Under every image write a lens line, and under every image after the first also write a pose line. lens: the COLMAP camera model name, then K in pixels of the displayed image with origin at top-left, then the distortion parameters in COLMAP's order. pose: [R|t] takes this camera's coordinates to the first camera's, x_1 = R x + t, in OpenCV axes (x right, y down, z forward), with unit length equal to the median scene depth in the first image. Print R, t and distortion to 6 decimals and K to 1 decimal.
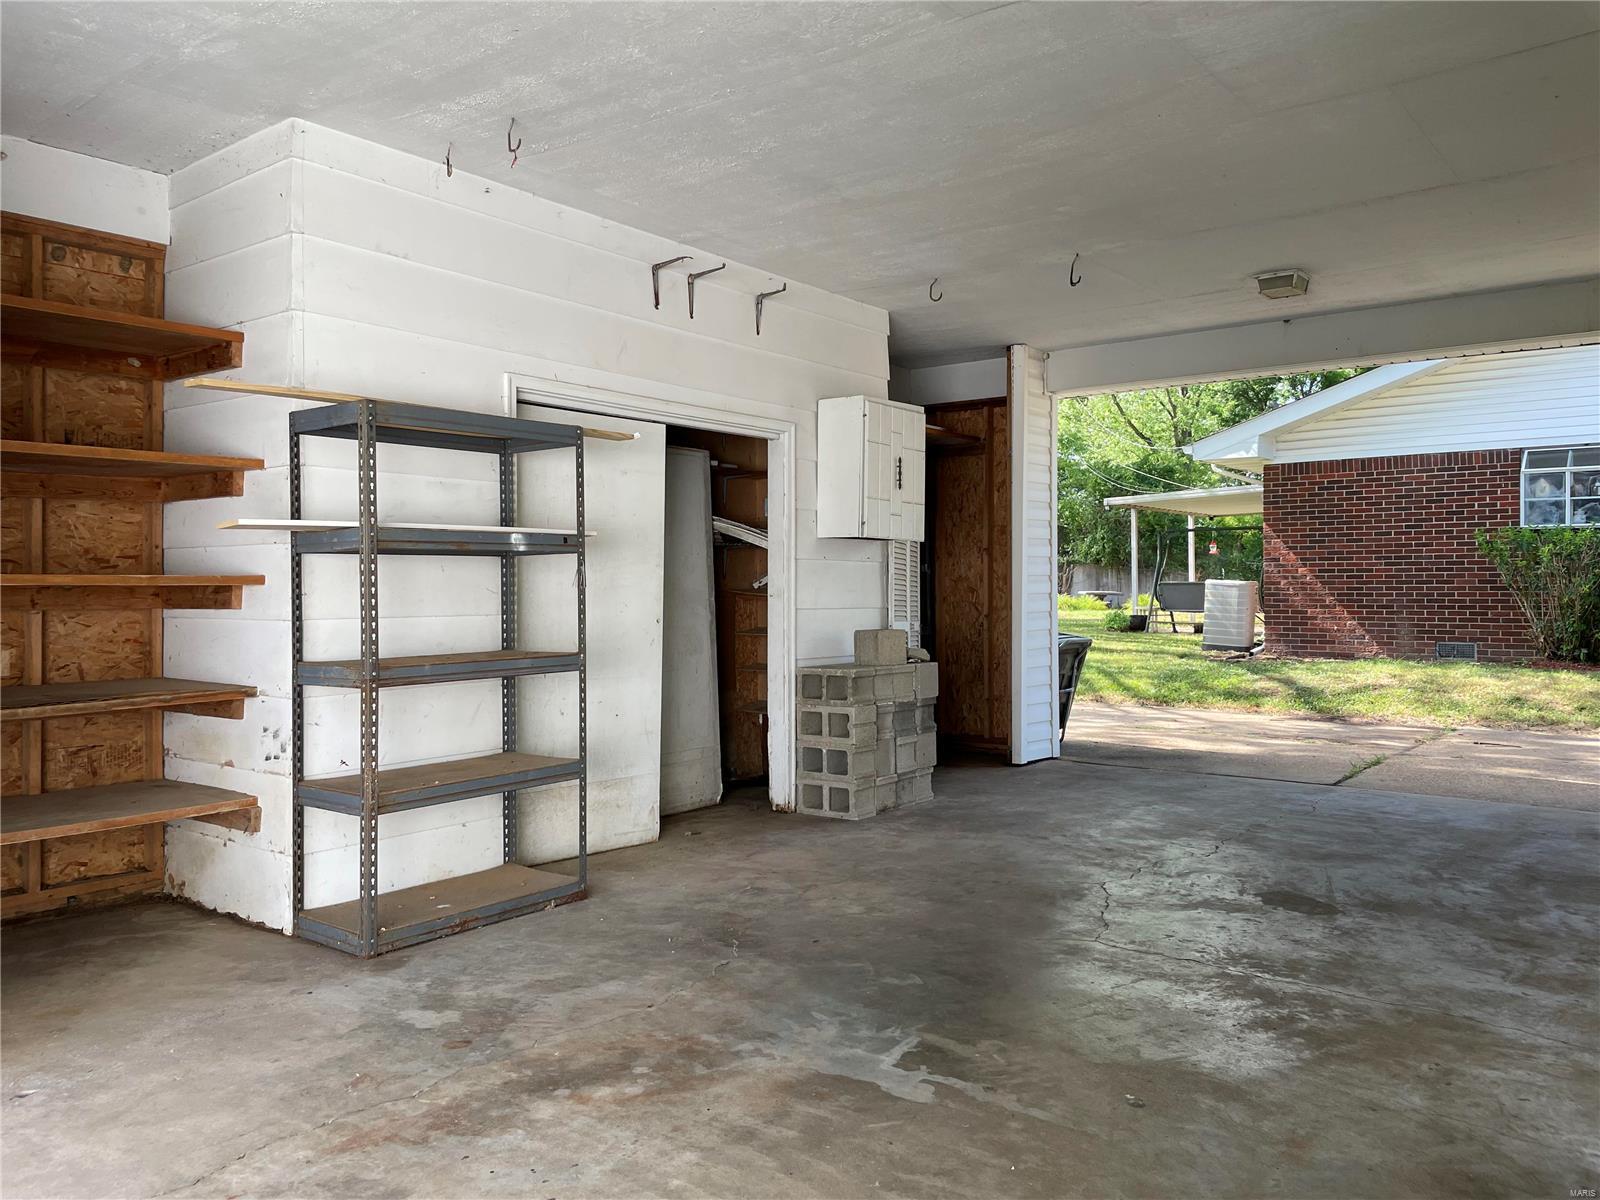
lens RADIAL K [[1197.6, 0, 800.0], [0, 1197.6, 600.0], [0, 0, 1]] dist [0.092141, -0.103683]
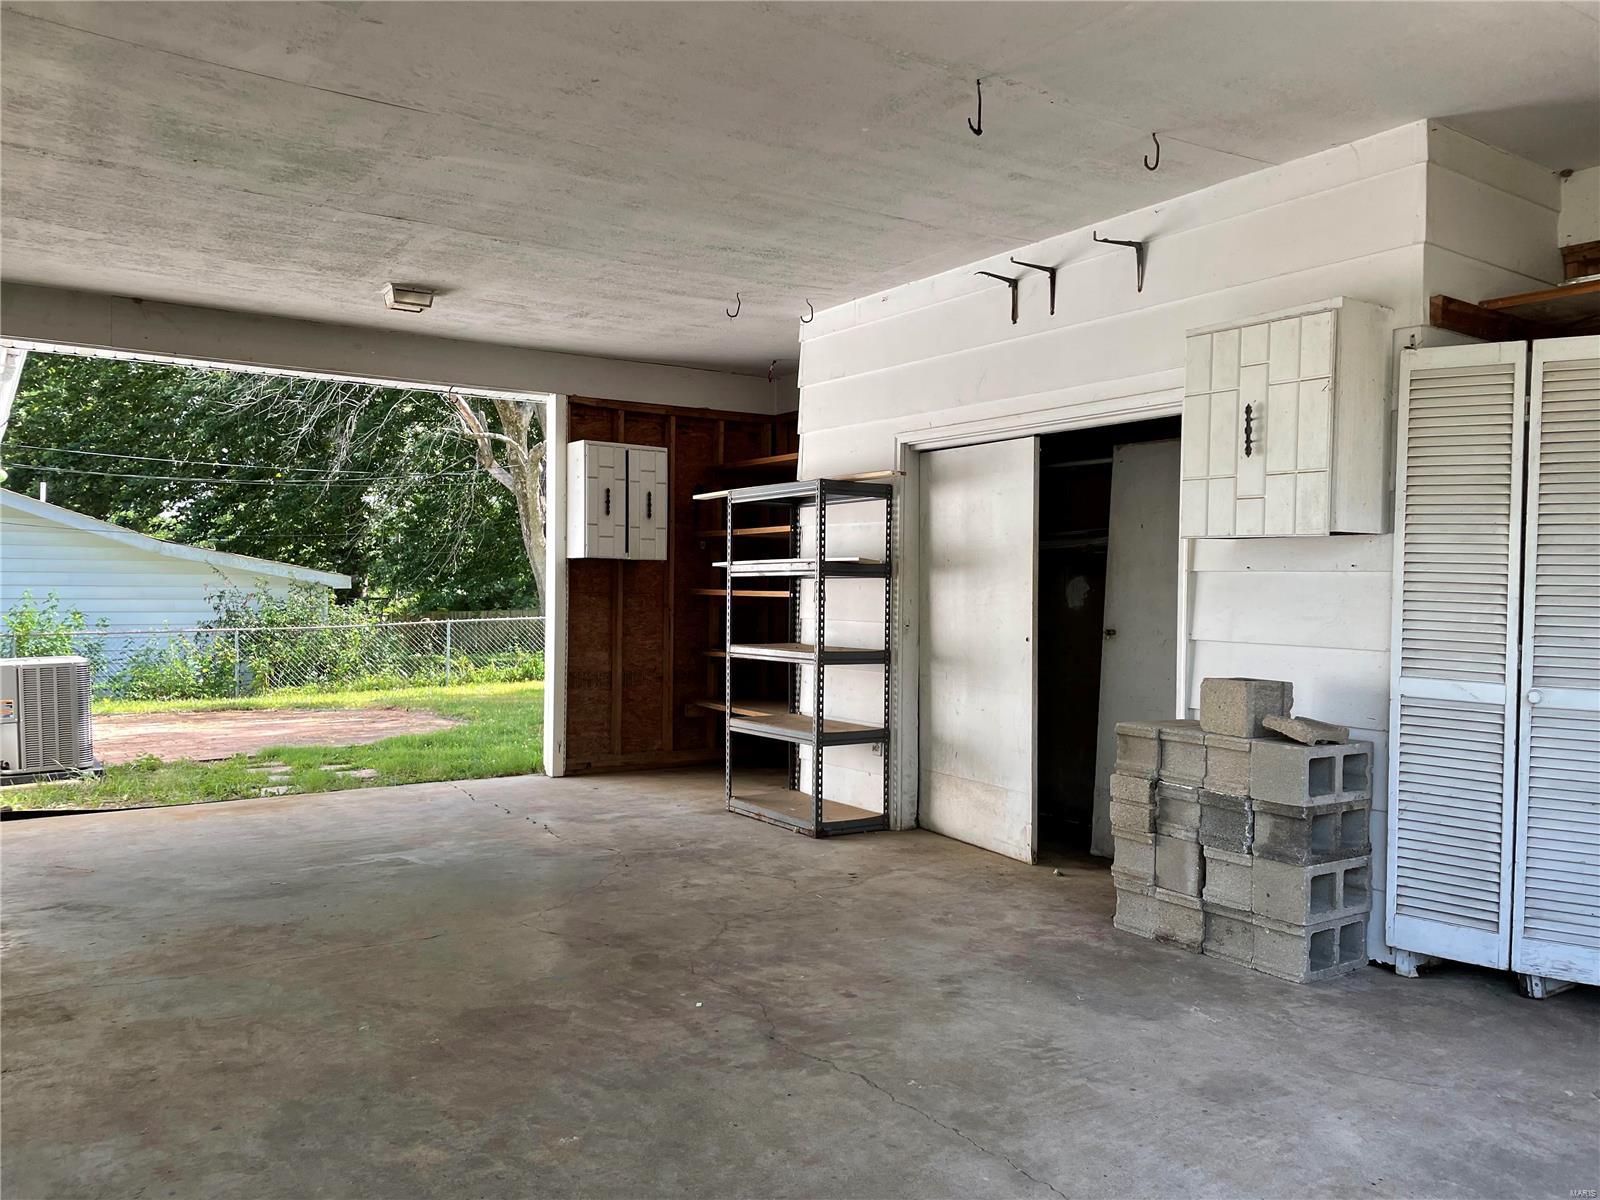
lens RADIAL K [[1197.6, 0, 800.0], [0, 1197.6, 600.0], [0, 0, 1]] dist [0.092141, -0.103683]
pose [[-0.290935, 0.009051, -0.956700, 0.928202], [-0.022078, 0.999625, 0.016171, -0.027741], [0.956488, 0.025827, -0.290626, 1.183114]]
